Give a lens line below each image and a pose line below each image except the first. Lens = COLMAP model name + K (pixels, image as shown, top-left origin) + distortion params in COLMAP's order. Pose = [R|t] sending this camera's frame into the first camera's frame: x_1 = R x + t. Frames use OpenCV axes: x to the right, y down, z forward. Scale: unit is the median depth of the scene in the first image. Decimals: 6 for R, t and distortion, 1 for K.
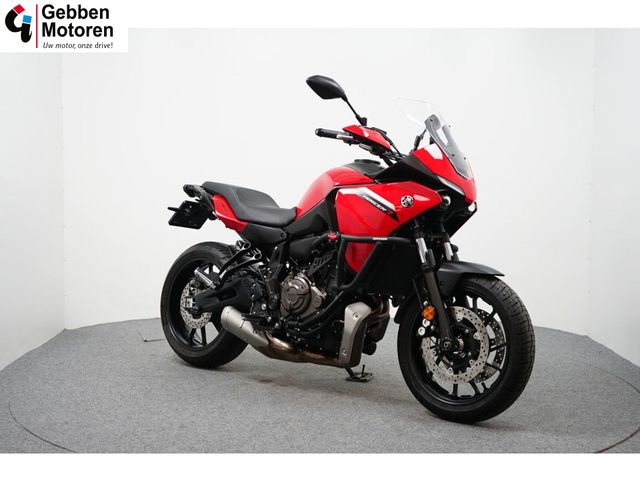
lens RADIAL K [[914.0, 0, 320.0], [0, 914.0, 239.9], [0, 0, 1]] dist [0.036125, 0.000000]
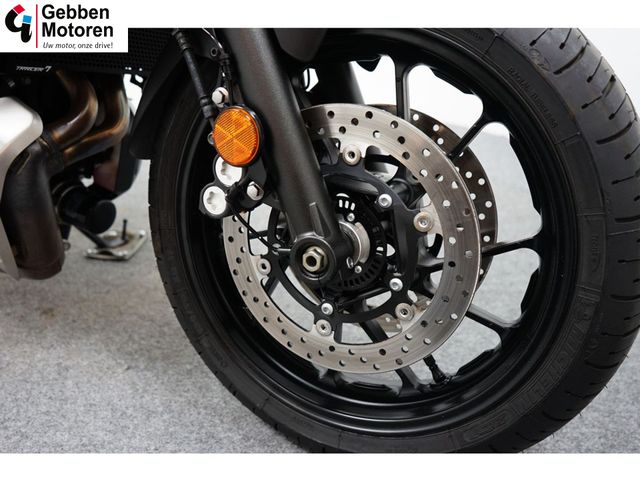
lens RADIAL K [[522.9, 0, 320.4], [0, 522.9, 239.6], [0, 0, 1]] dist [0.044988, 0.000228]
pose [[0.968014, -0.108033, 0.226445, 0.105086], [0.023401, 0.937490, 0.347224, 0.056681], [-0.249802, -0.330818, 0.910032, 0.846160]]
